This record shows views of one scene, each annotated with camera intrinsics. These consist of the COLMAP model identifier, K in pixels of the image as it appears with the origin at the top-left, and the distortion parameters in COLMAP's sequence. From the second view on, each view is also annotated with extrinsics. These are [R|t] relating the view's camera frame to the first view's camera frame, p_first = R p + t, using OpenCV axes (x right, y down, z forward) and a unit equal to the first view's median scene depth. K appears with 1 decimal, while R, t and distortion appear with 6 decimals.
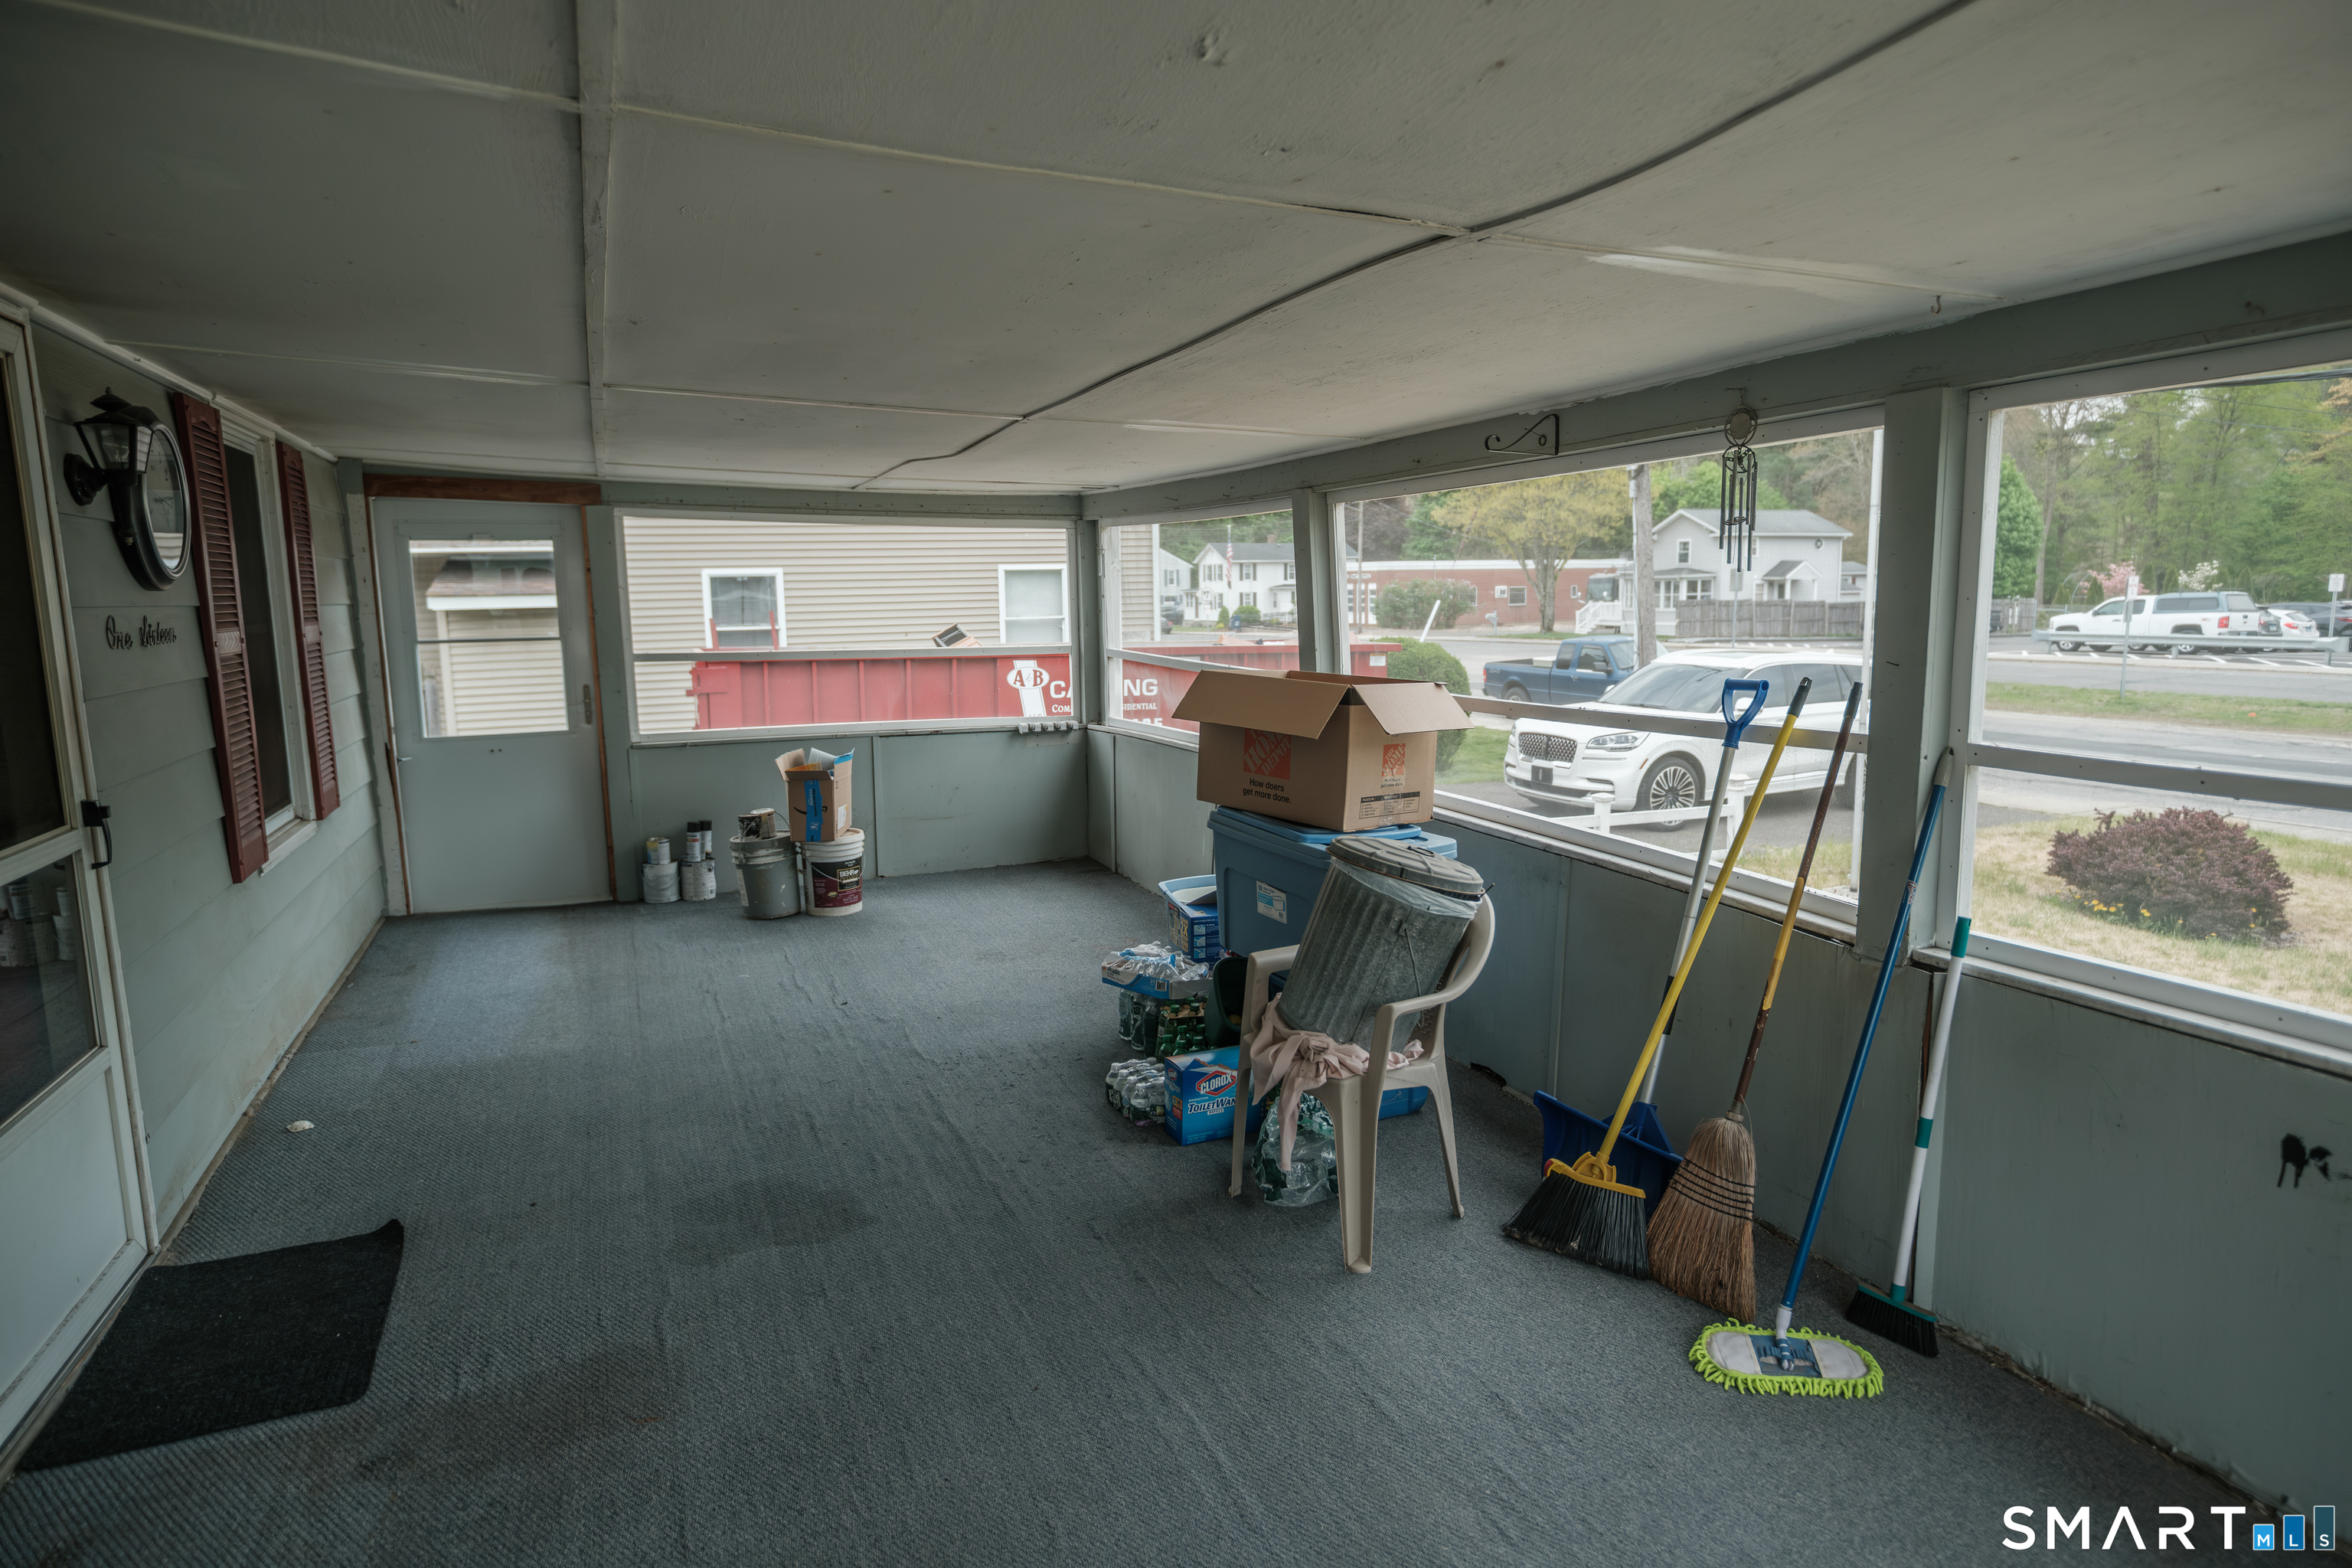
lens RADIAL K [[1332.9, 0, 1195.9], [0, 1332.9, 777.3], [0, 0, 1]] dist [-0.032146, 0.023211]
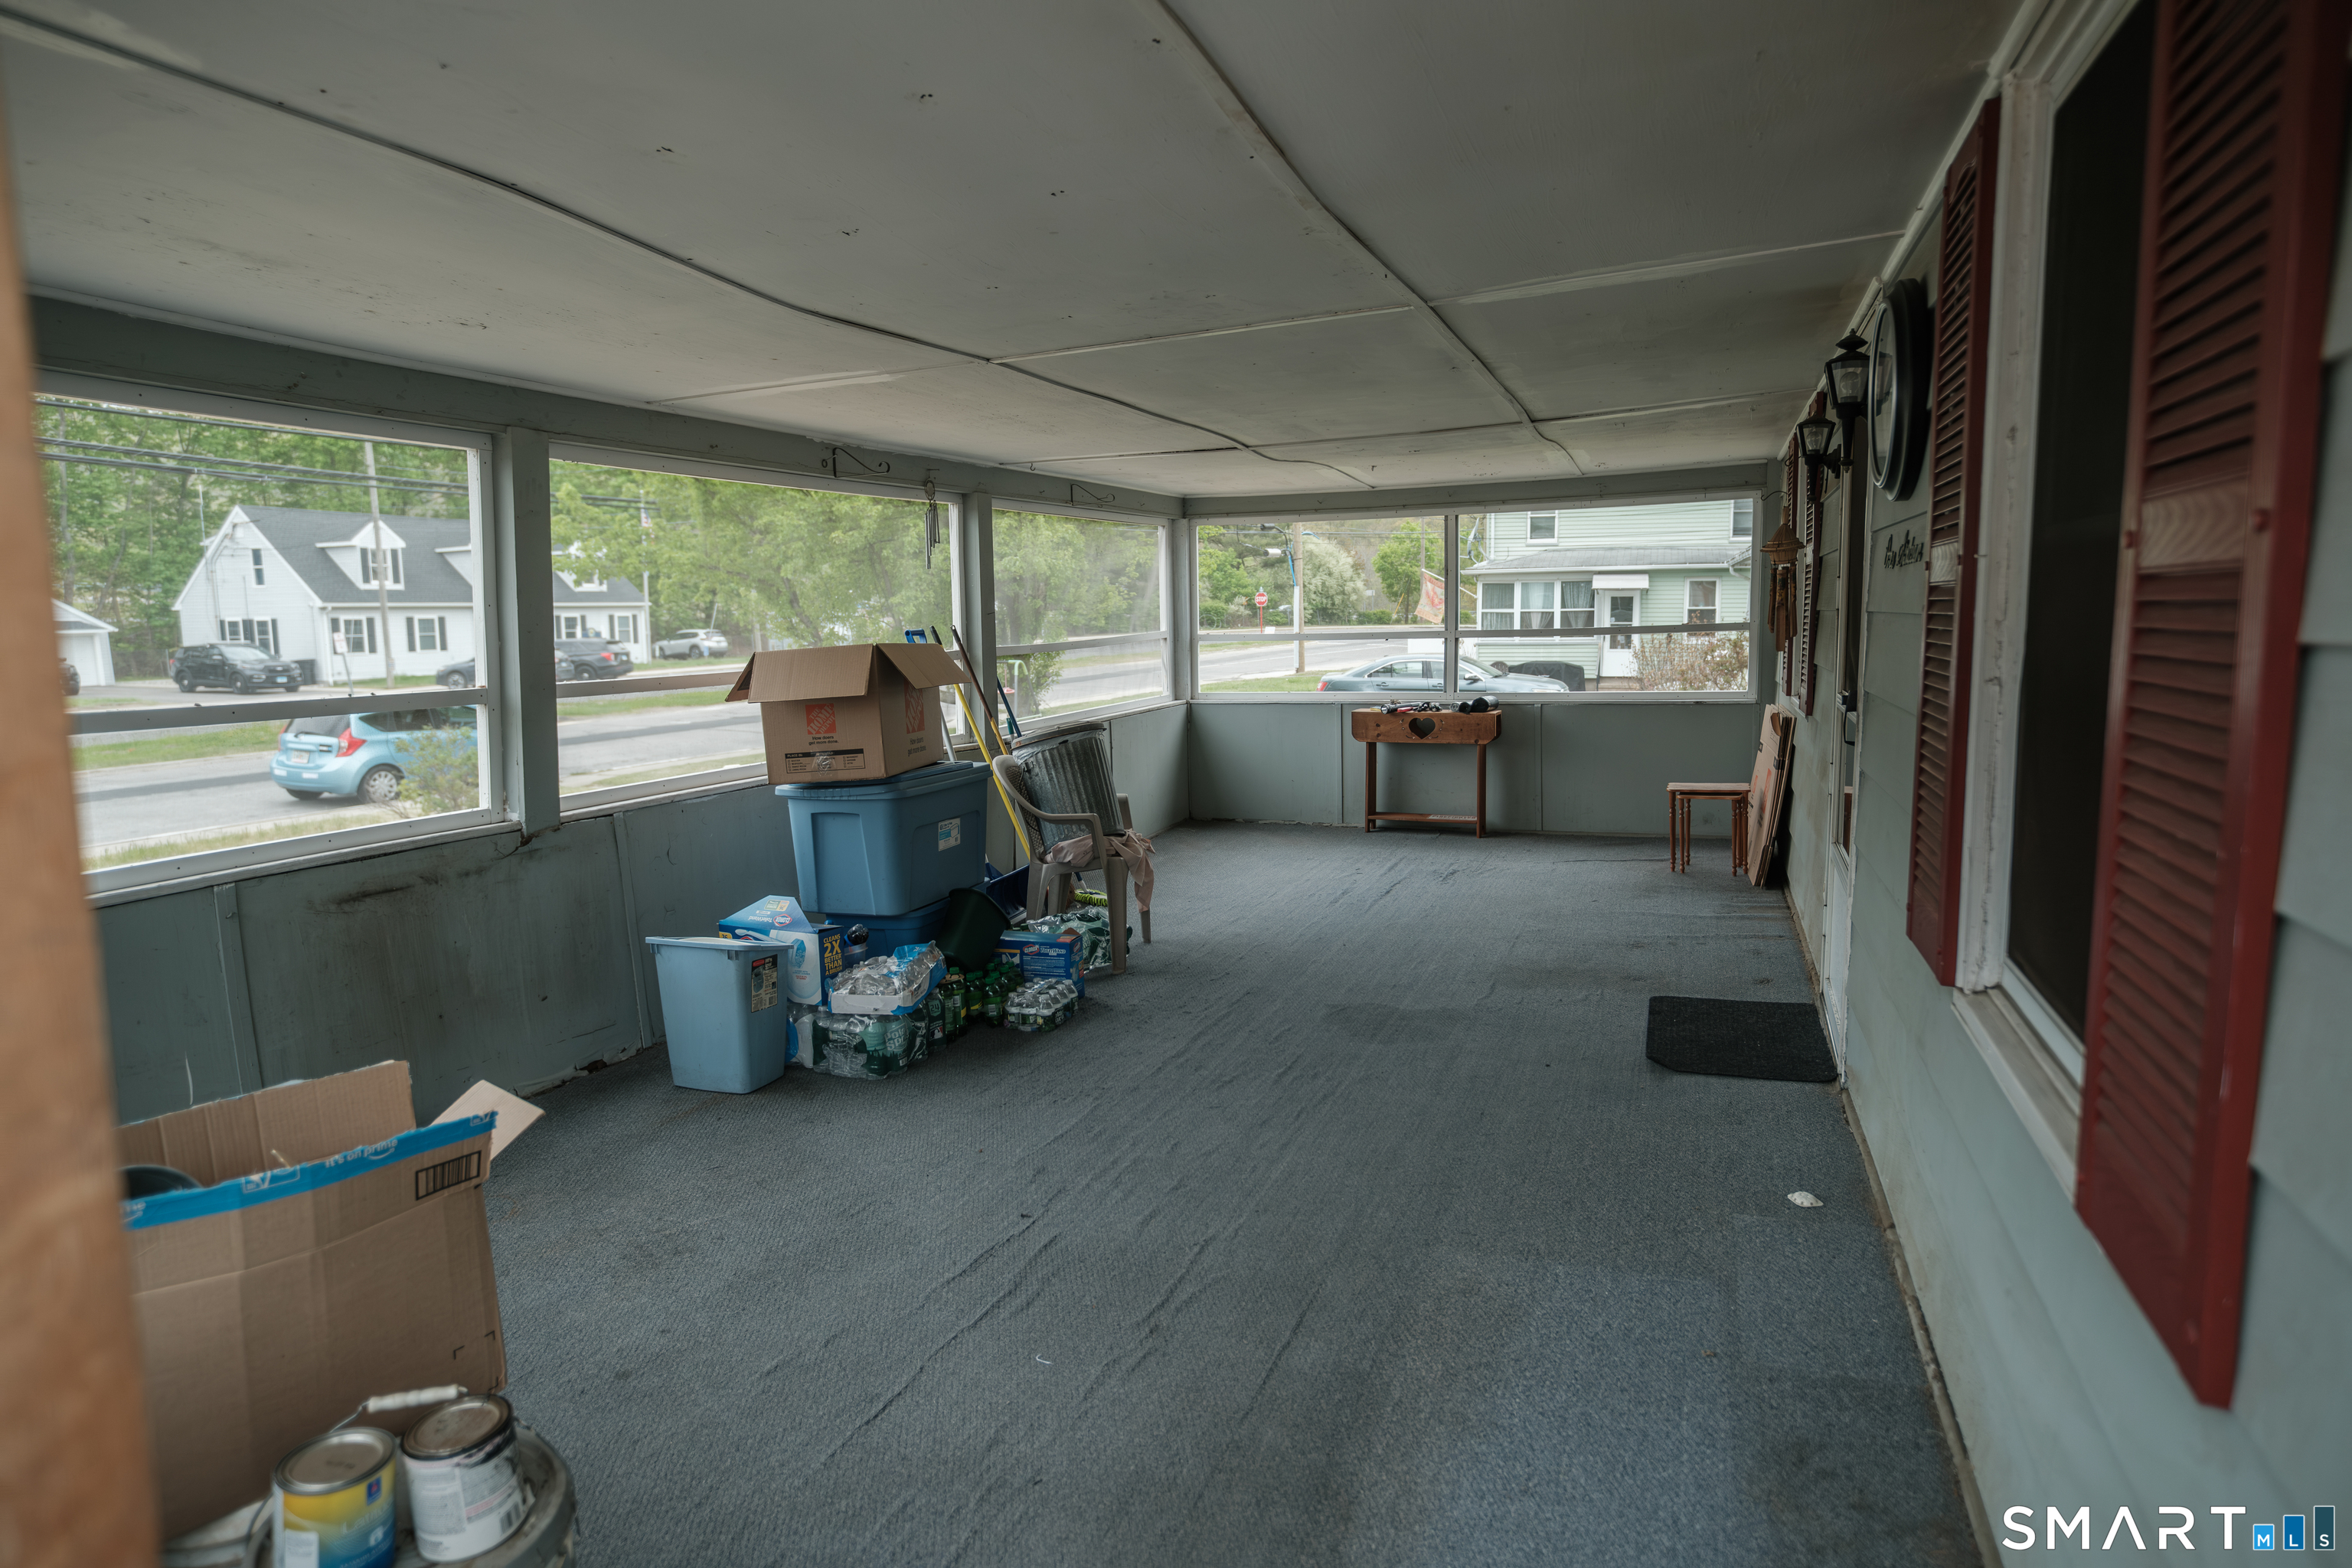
lens RADIAL K [[1332.9, 0, 1188.1], [0, 1332.9, 798.3], [0, 0, 1]] dist [-0.032146, 0.023211]
pose [[-0.709883, -0.068006, 0.701029, -1.101458], [0.129470, 0.965767, 0.224794, -0.207494], [-0.692318, 0.250339, -0.676777, 1.991814]]
